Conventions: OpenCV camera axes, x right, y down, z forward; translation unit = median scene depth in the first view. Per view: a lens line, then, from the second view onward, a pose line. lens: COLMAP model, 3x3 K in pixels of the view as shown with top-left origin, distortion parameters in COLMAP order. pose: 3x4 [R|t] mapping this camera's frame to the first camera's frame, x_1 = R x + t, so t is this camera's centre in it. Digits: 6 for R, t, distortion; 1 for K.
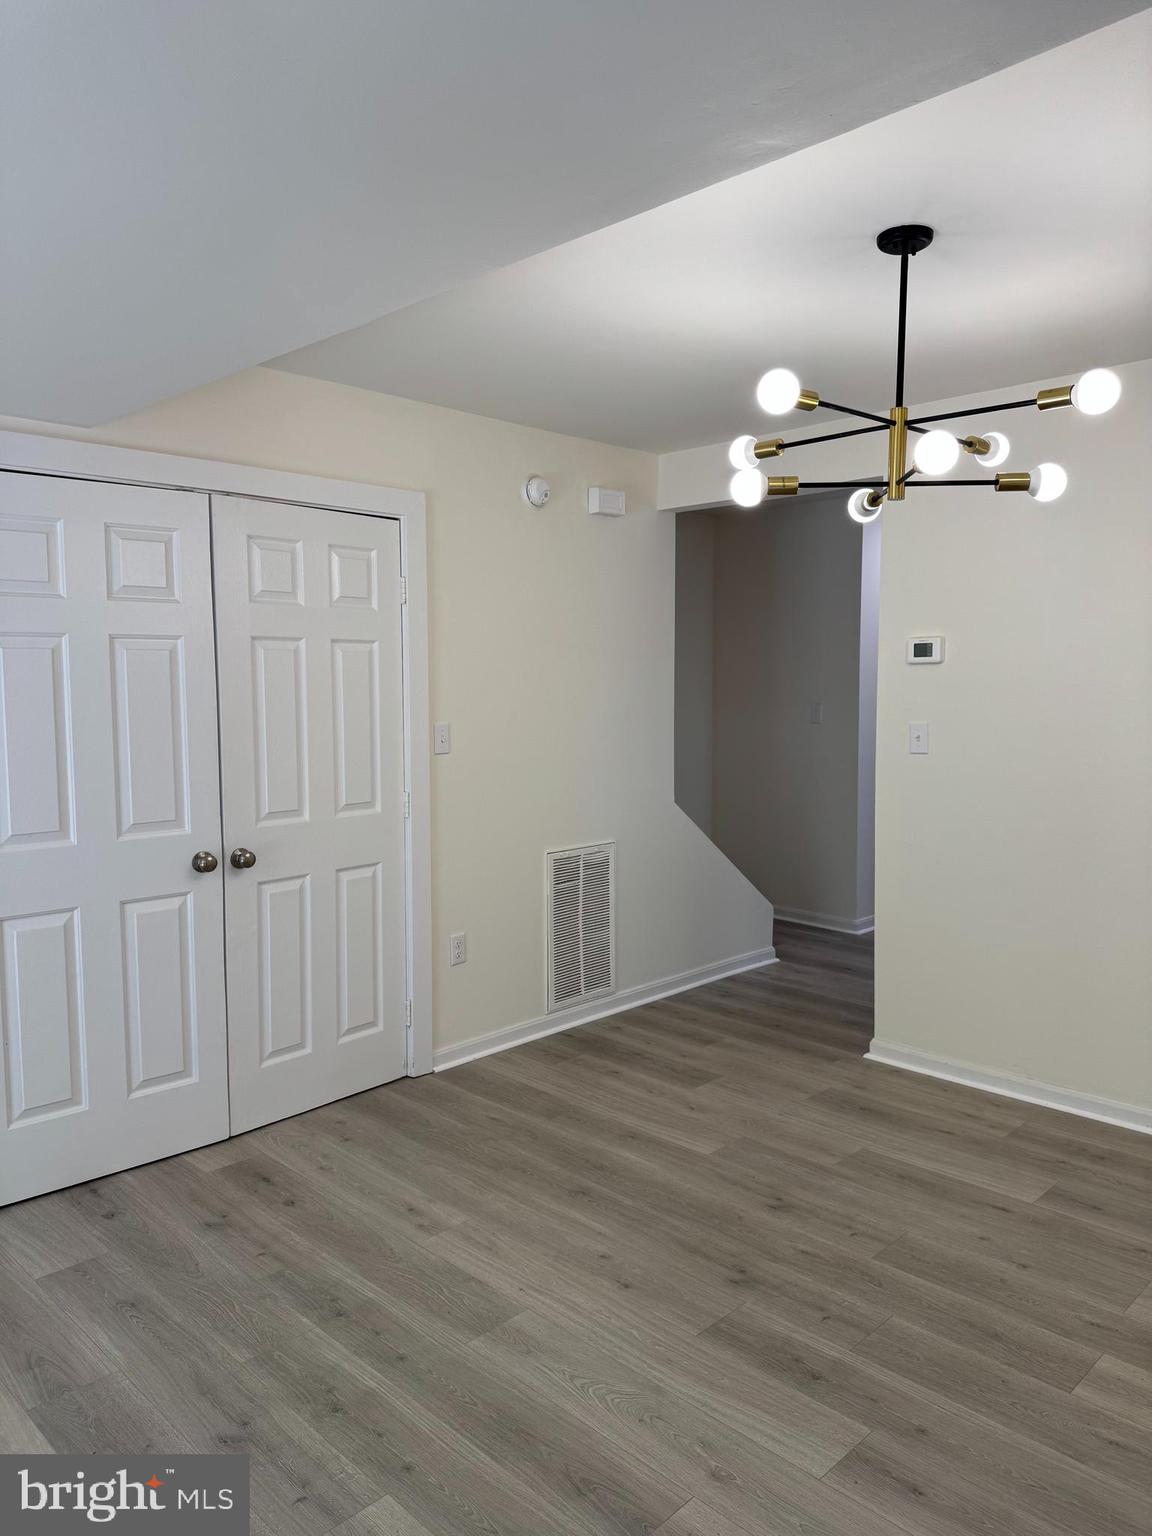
lens RADIAL K [[1082.4, 0, 564.9], [0, 1082.4, 764.1], [0, 0, 1]] dist [0.025464, -0.031970]
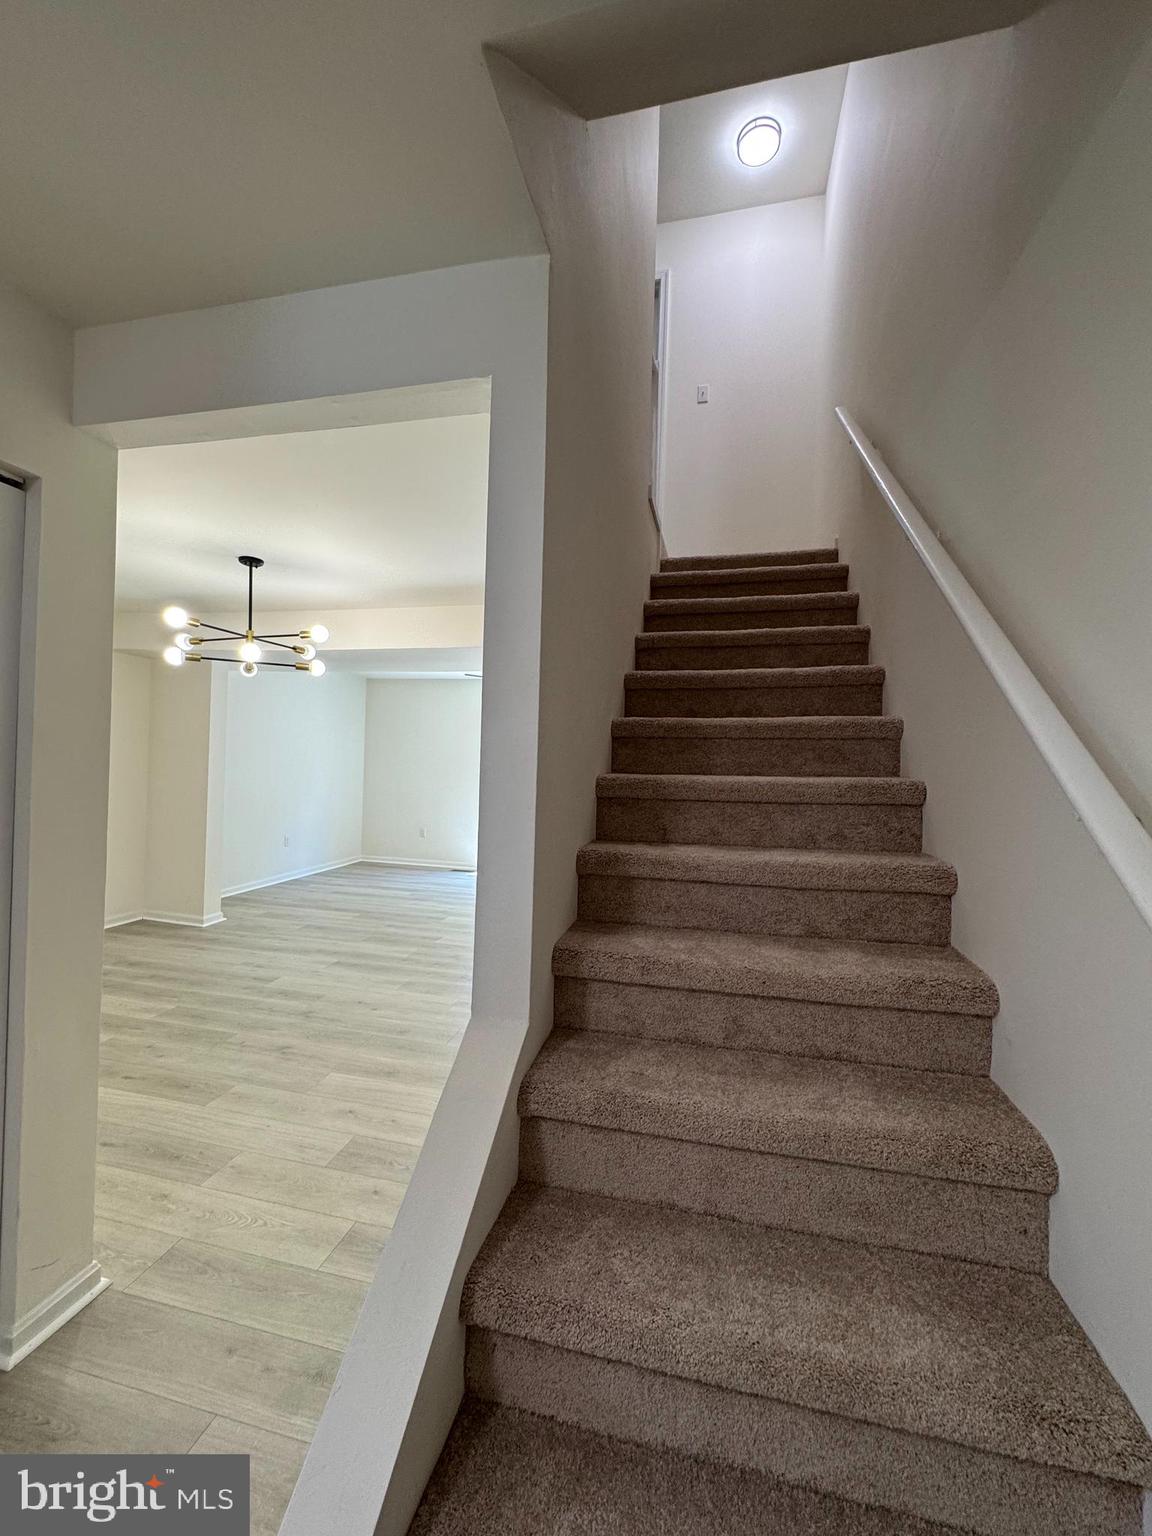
lens RADIAL K [[615.0, 0, 576.3], [0, 615.0, 766.7], [0, 0, 1]] dist [-0.003059, 0.000630]
pose [[-0.844922, -0.020173, -0.534509, 0.306382], [-0.071386, 0.994602, 0.075306, -0.135128], [0.530105, 0.101784, -0.841801, 1.849205]]
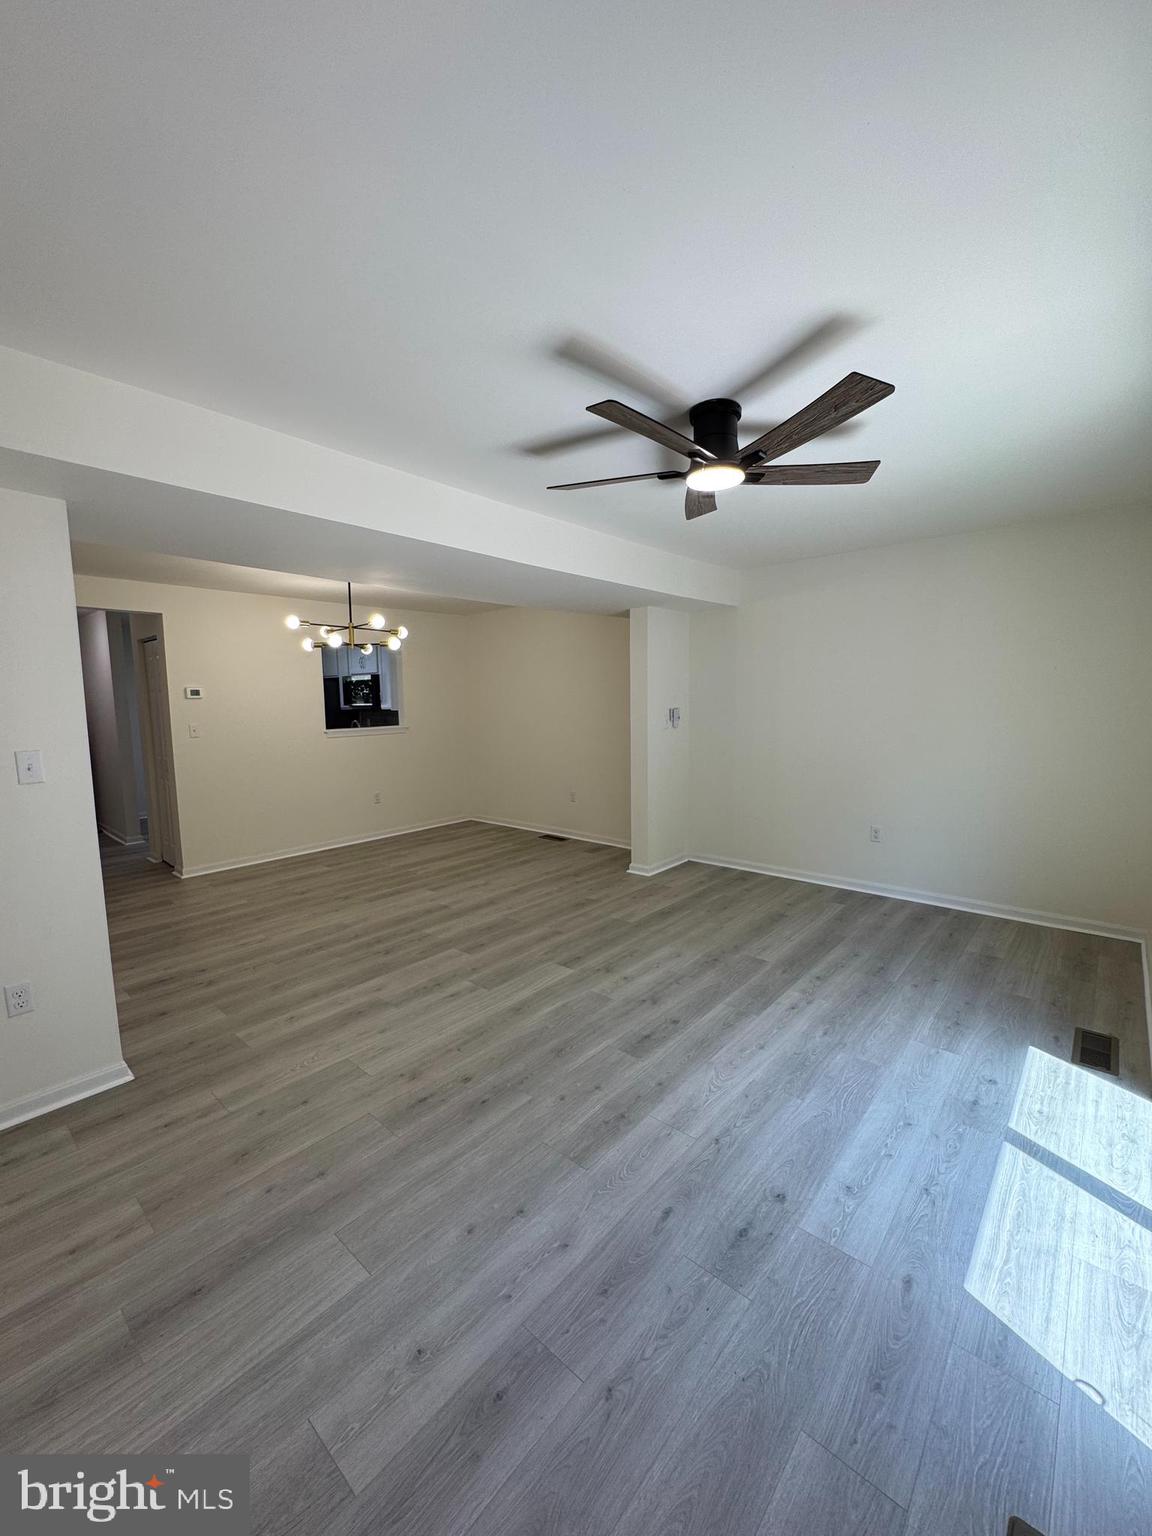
lens RADIAL K [[615.0, 0, 579.3], [0, 615.0, 766.4], [0, 0, 1]] dist [-0.003059, 0.000630]
pose [[-0.068904, -0.101635, 0.992433, -1.251940], [0.094344, 0.989675, 0.107902, -0.014192], [-0.993152, 0.101065, -0.058604, 0.326297]]
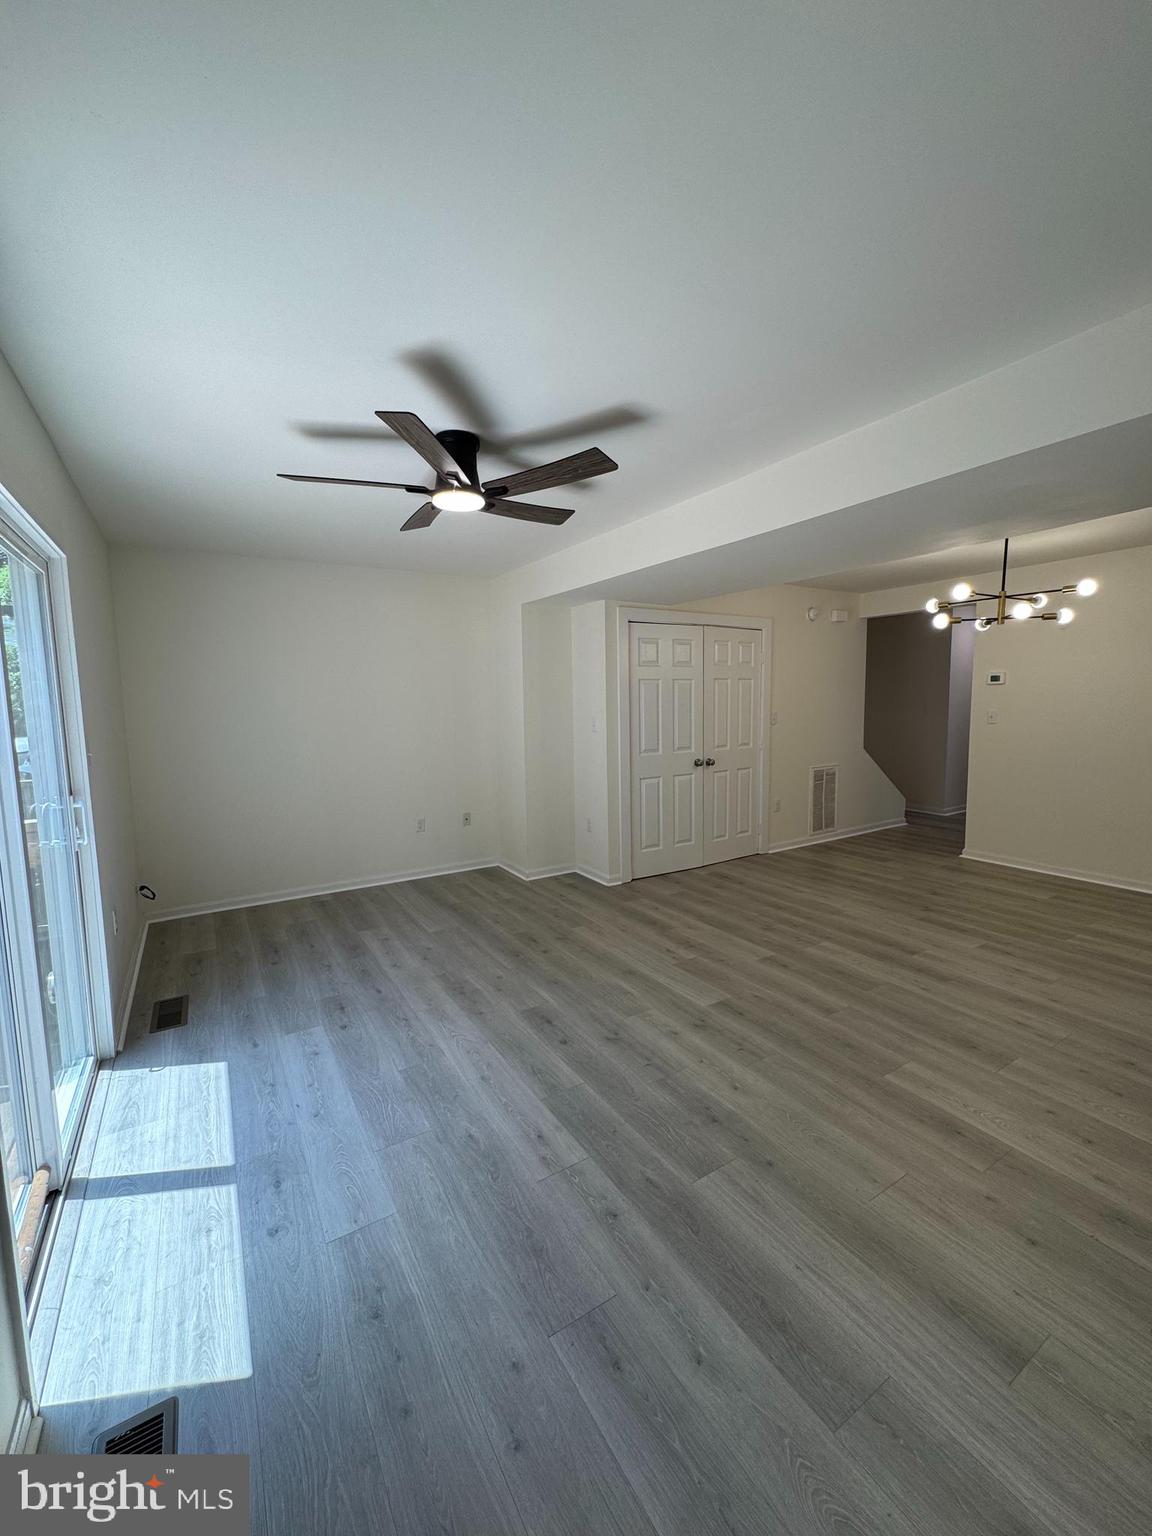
lens RADIAL K [[615.0, 0, 579.8], [0, 615.0, 766.2], [0, 0, 1]] dist [-0.003059, 0.000630]
pose [[0.974527, 0.012454, -0.223922, -0.281615], [-0.005527, 0.999487, 0.031534, 0.053212], [0.224200, -0.029493, 0.974097, -0.563693]]
